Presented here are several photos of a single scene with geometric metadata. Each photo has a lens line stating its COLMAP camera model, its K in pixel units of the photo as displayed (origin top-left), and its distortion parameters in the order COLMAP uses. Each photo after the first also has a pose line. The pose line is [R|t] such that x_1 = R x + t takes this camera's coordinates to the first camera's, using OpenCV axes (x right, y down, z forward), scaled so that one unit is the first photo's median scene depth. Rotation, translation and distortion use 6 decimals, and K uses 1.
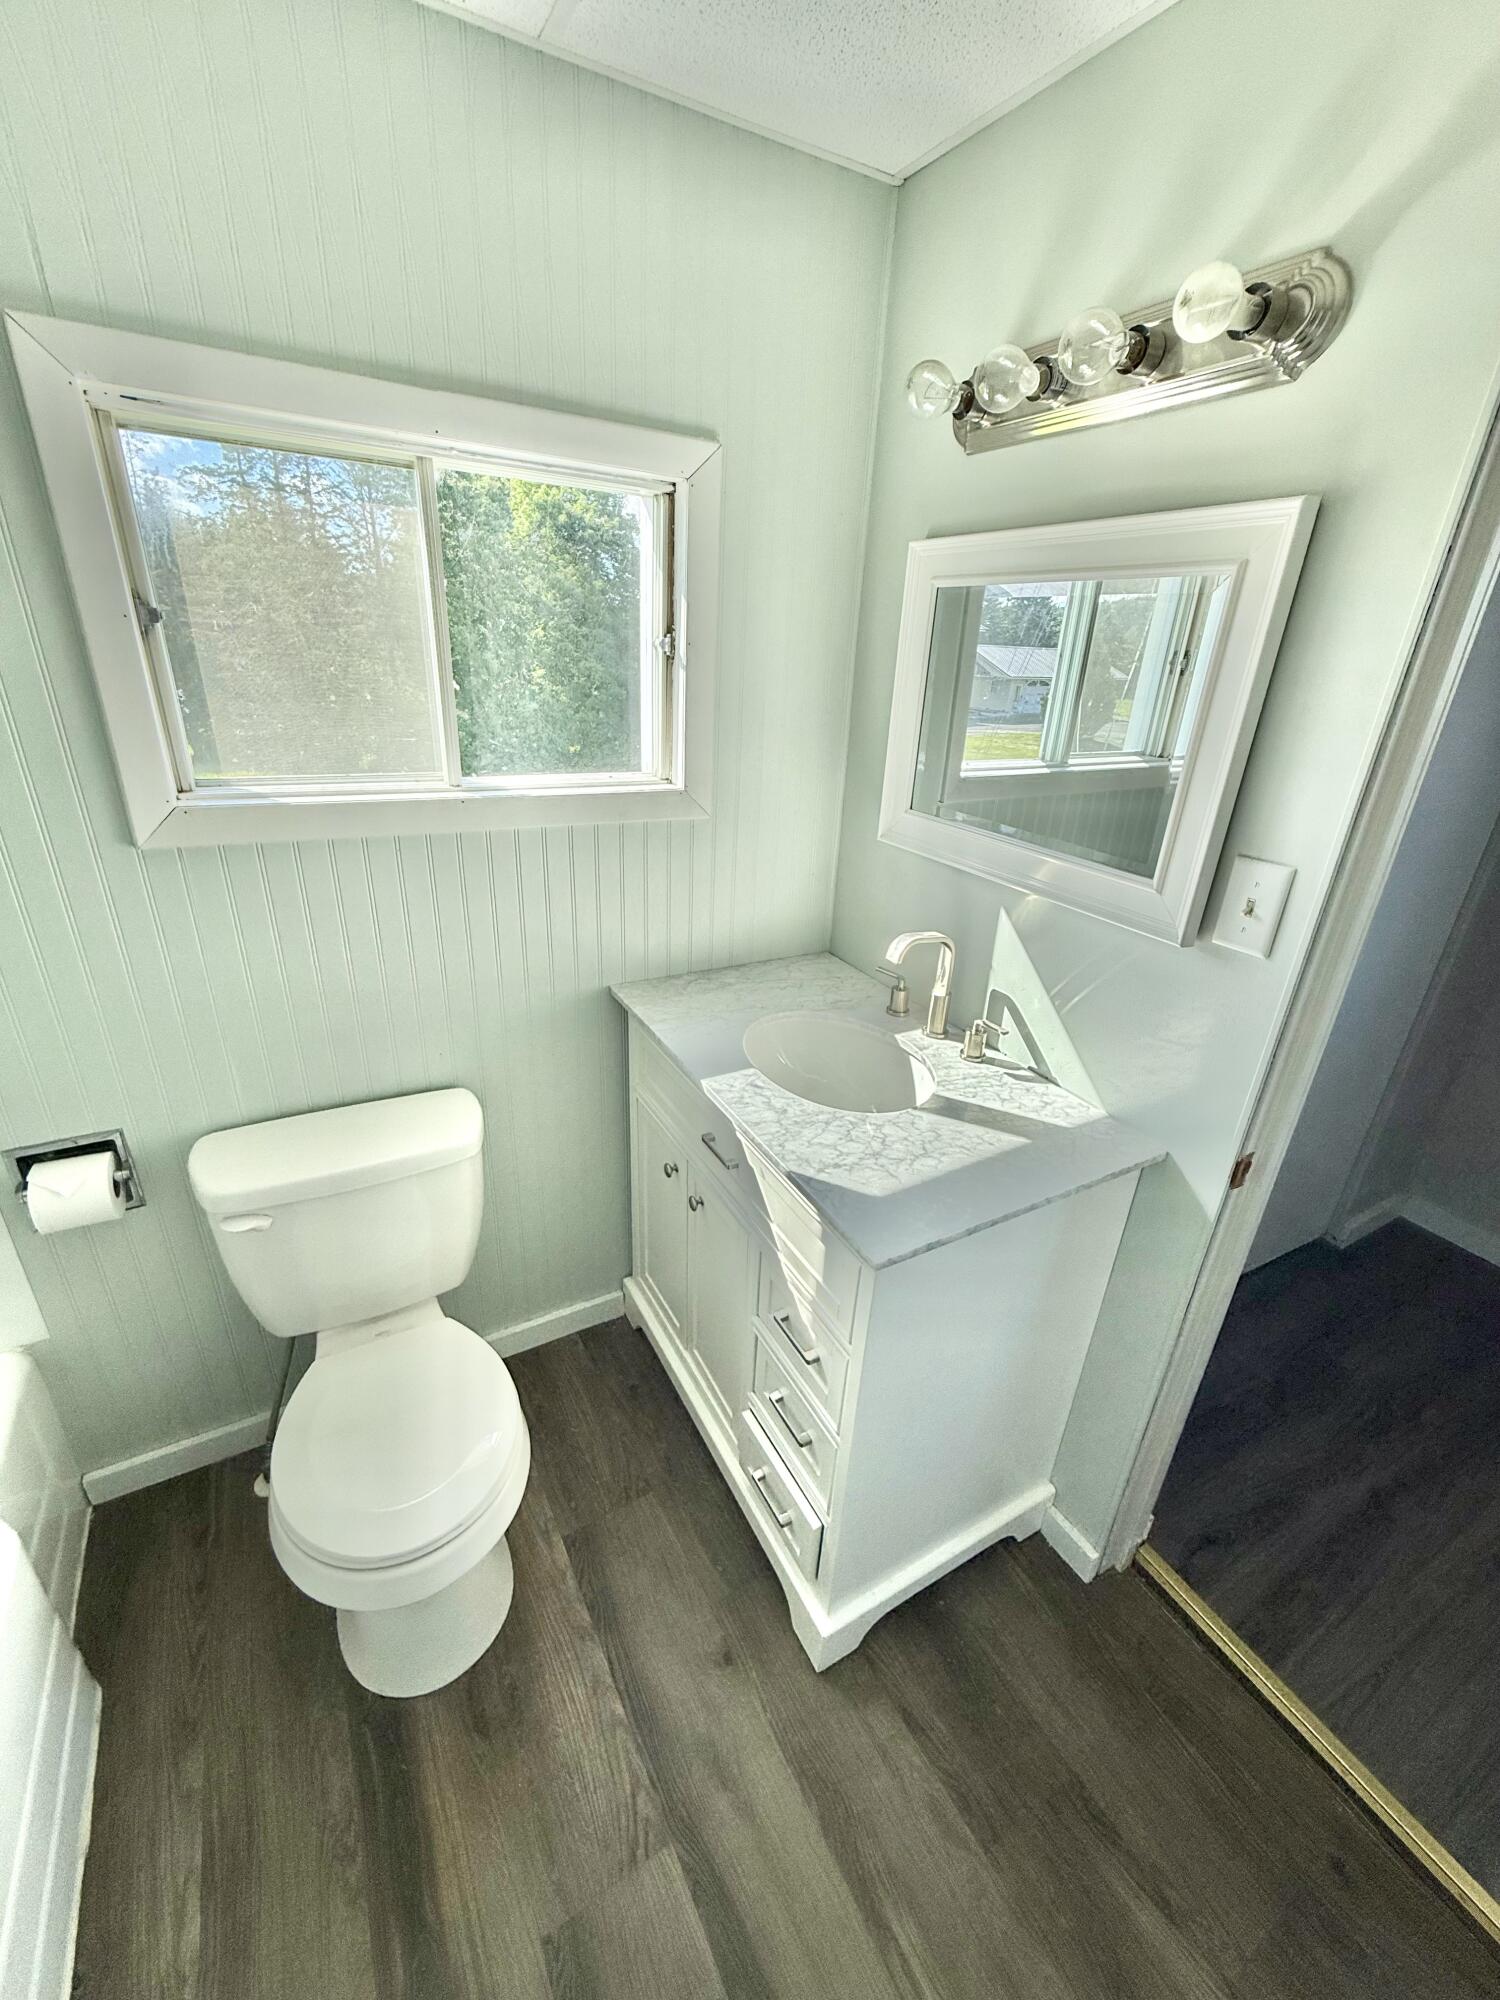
lens RADIAL K [[818.1, 0, 753.7], [0, 818.1, 1003.8], [0, 0, 1]] dist [-0.000432, -0.000081]
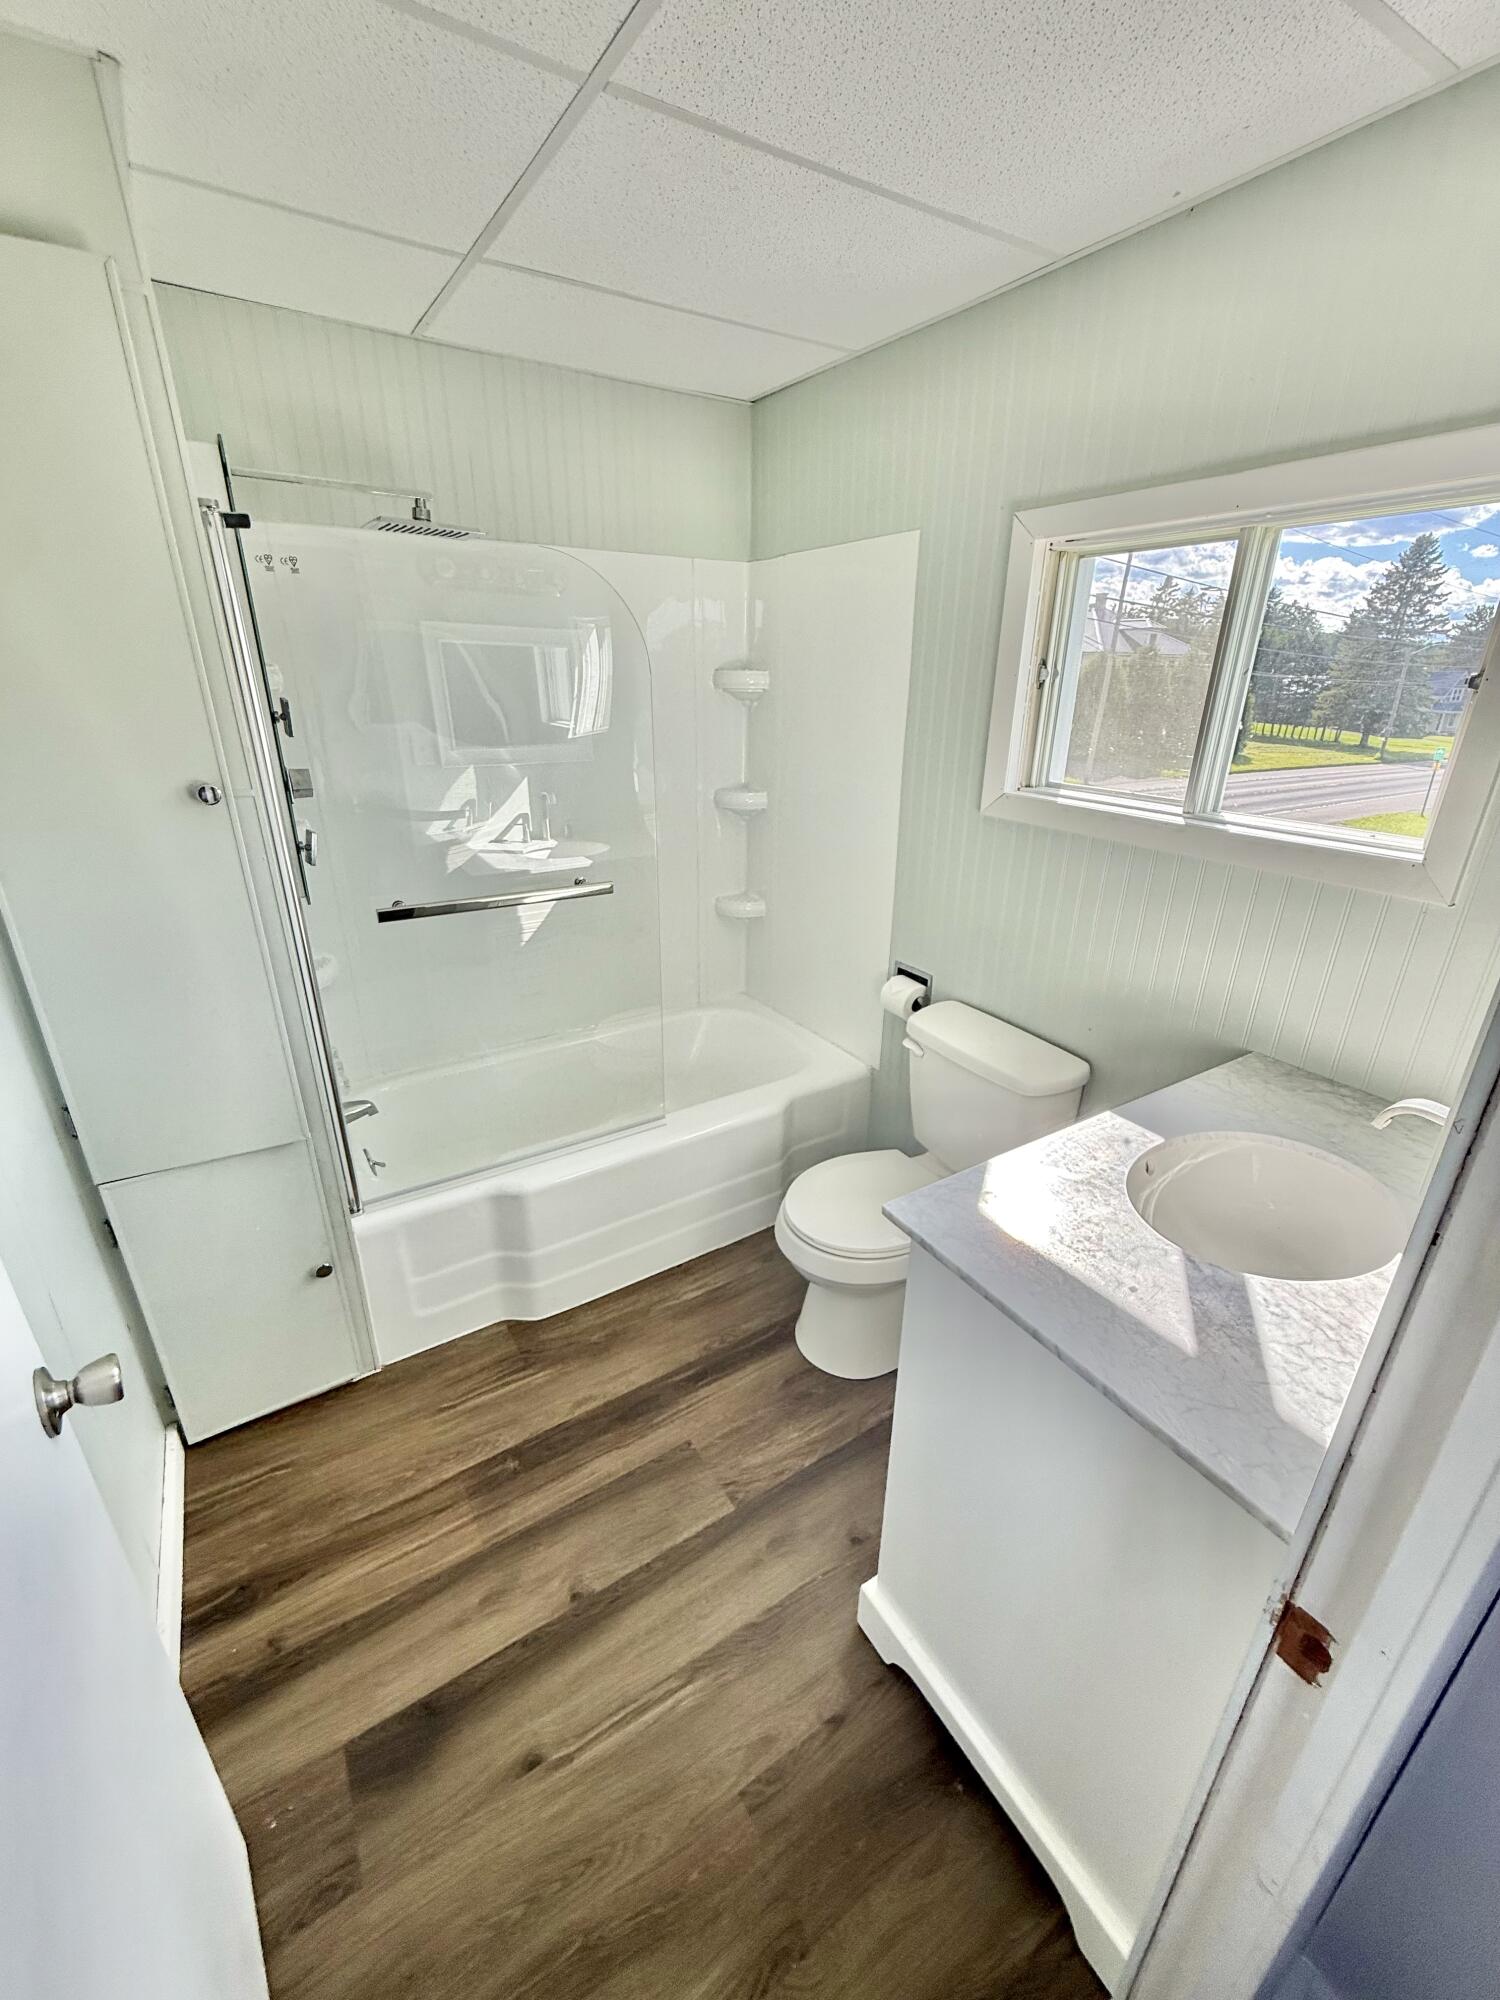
lens RADIAL K [[811.2, 0, 752.8], [0, 811.2, 1001.9], [0, 0, 1]] dist [-0.000072, -0.000001]
pose [[0.045273, 0.331451, -0.942386, 0.820479], [-0.403841, 0.868906, 0.286206, -0.134225], [0.913708, 0.367617, 0.173192, 0.404211]]
